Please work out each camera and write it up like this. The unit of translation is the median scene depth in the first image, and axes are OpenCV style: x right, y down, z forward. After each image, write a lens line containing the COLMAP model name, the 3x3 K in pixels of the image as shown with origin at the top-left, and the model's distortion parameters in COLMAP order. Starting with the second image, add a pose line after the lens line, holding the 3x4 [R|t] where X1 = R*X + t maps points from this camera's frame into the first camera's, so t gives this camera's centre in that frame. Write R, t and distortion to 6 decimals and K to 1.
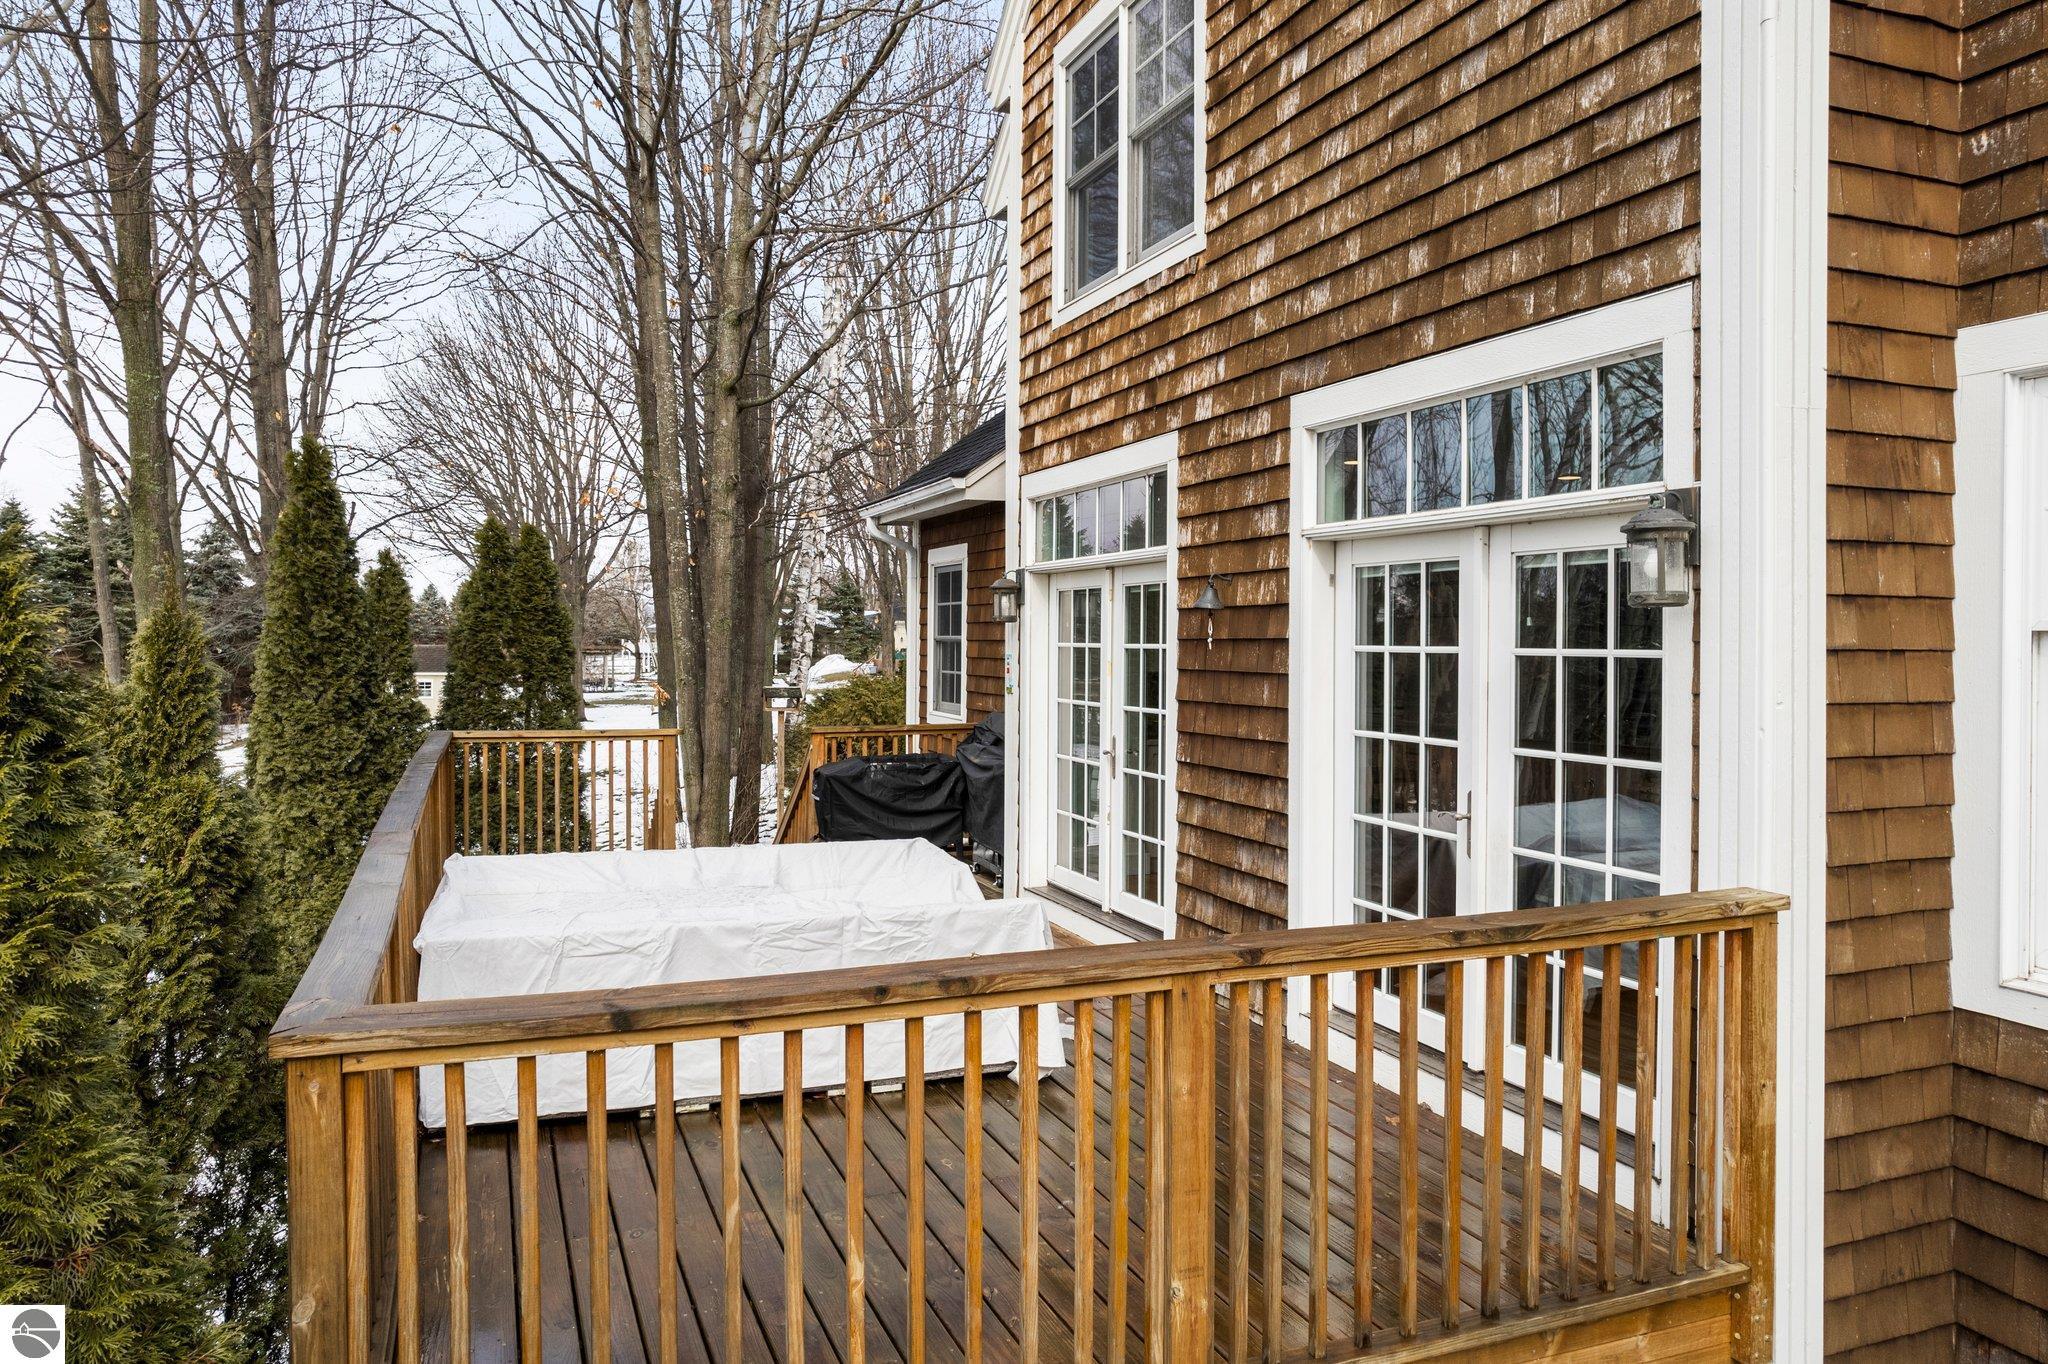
lens RADIAL K [[1348.3, 0, 1057.2], [0, 1348.3, 683.1], [0, 0, 1]] dist [-0.076145, 0.080475]
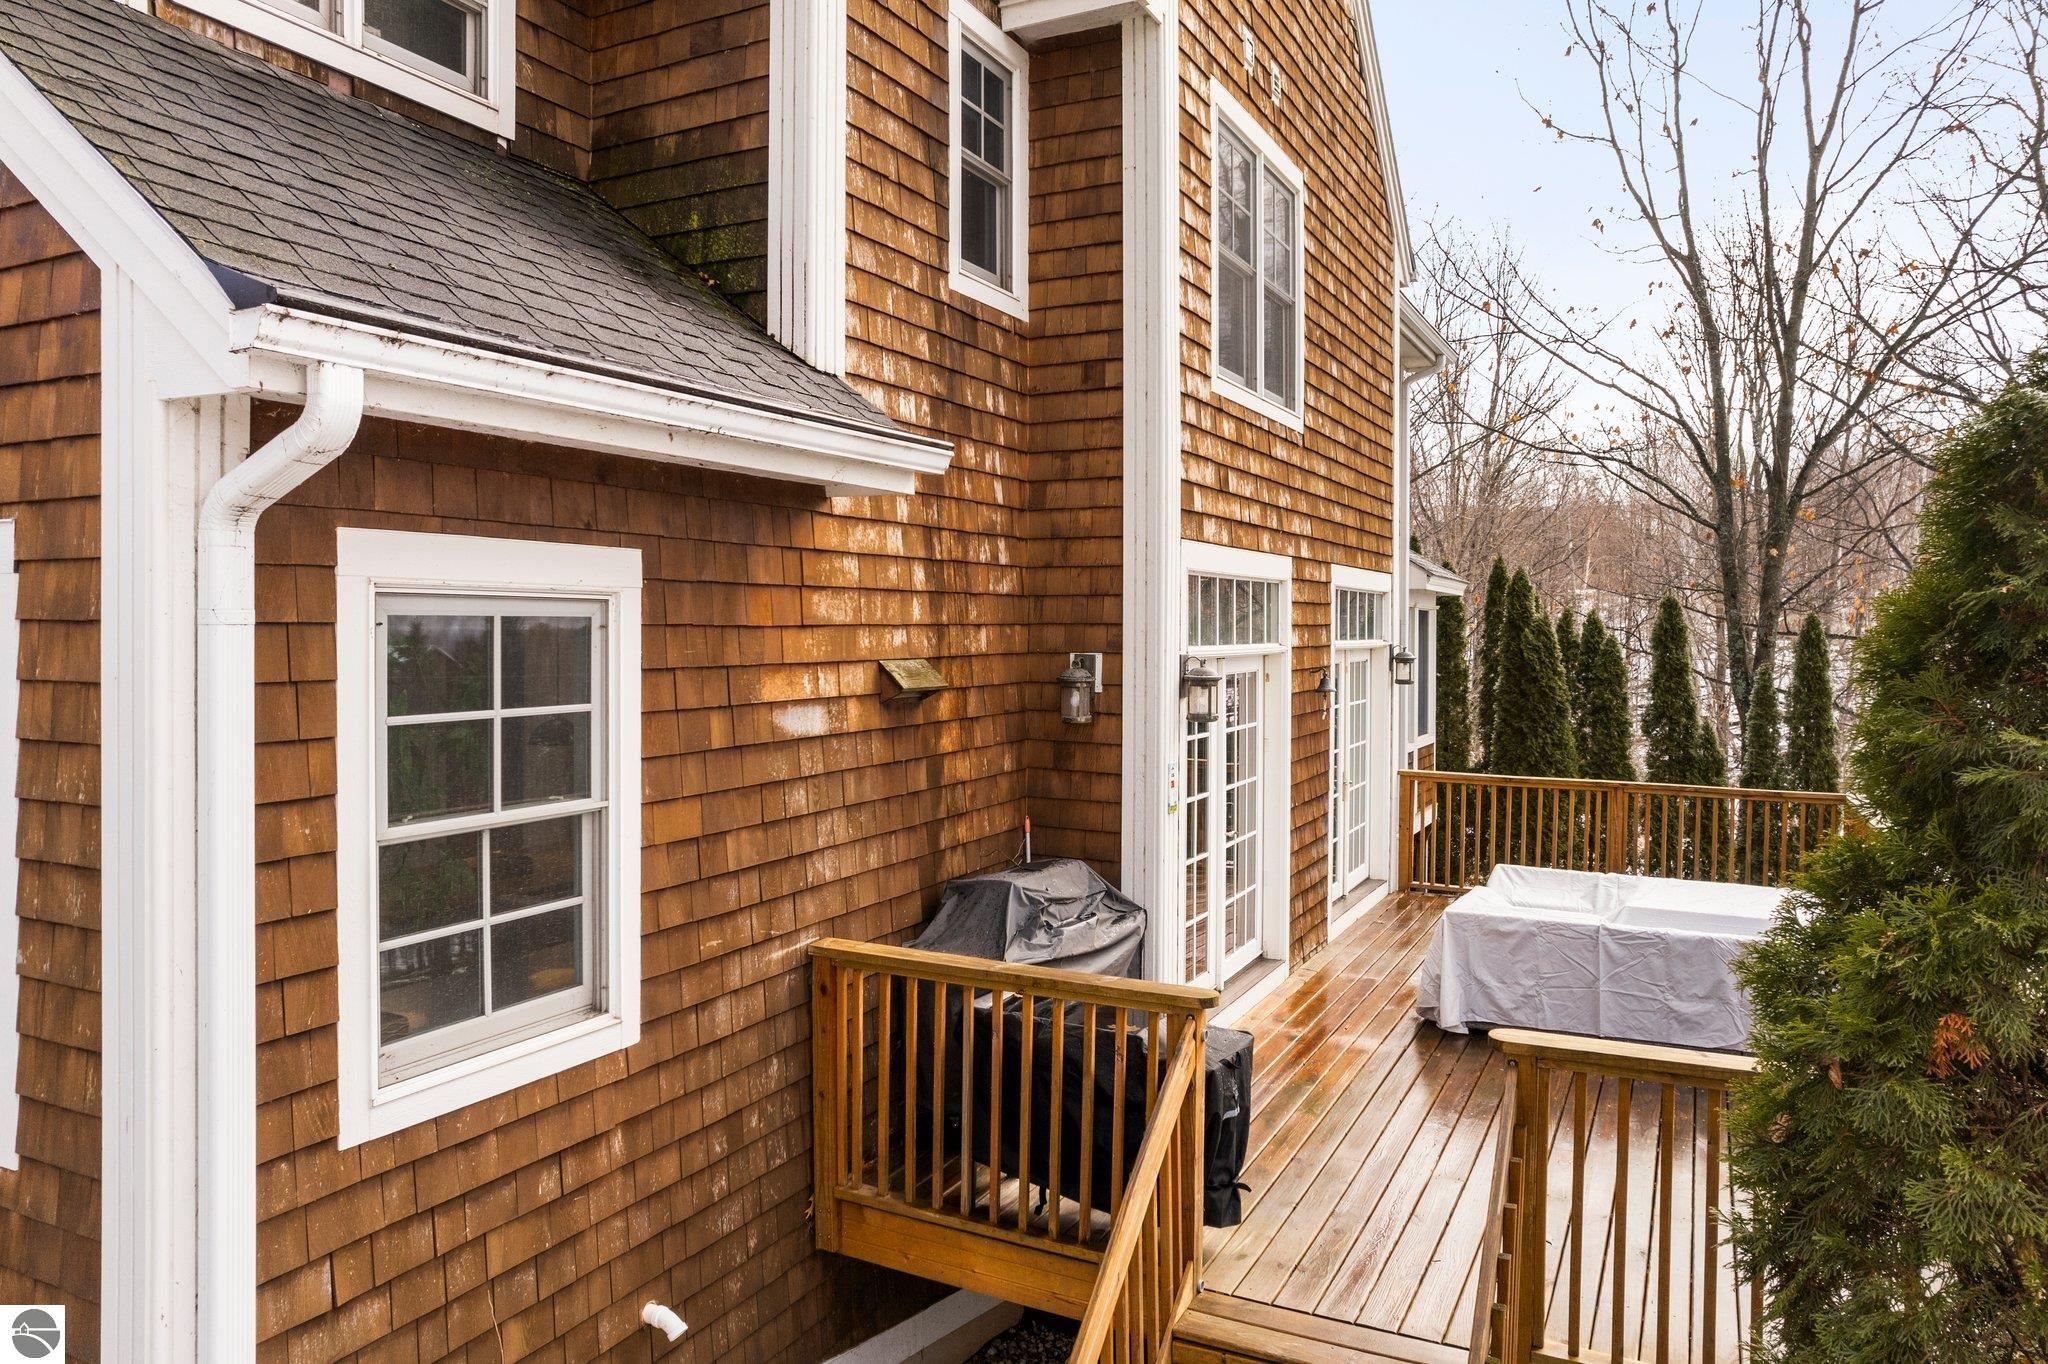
lens RADIAL K [[1348.3, 0, 1057.2], [0, 1348.3, 683.1], [0, 0, 1]] dist [-0.076145, 0.080475]
pose [[-0.656787, -0.049818, 0.752429, -0.736995], [0.007381, 0.997343, 0.072476, -0.157719], [-0.754040, 0.053155, -0.654674, 1.985548]]
